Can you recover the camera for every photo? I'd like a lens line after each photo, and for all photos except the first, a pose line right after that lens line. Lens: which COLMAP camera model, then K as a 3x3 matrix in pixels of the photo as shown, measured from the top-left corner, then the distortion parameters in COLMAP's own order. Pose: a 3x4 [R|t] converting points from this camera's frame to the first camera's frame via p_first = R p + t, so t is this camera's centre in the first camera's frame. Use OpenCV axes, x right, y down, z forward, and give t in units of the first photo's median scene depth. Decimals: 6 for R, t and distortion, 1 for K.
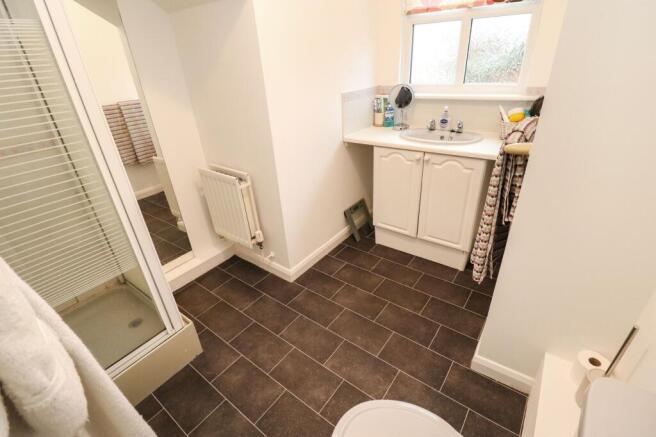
lens RADIAL K [[315.2, 0, 326.0], [0, 315.2, 218.2], [0, 0, 1]] dist [-0.007844, -0.006199]
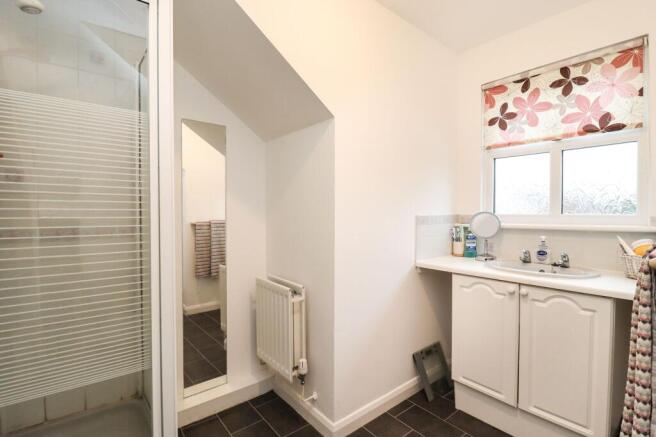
lens RADIAL K [[315.2, 0, 329.2], [0, 315.2, 217.9], [0, 0, 1]] dist [-0.007844, -0.006199]
pose [[0.969326, 0.062585, -0.237678, 0.021810], [-0.163665, 0.885811, -0.434227, 0.058458], [0.183361, 0.459807, 0.868882, 0.131363]]
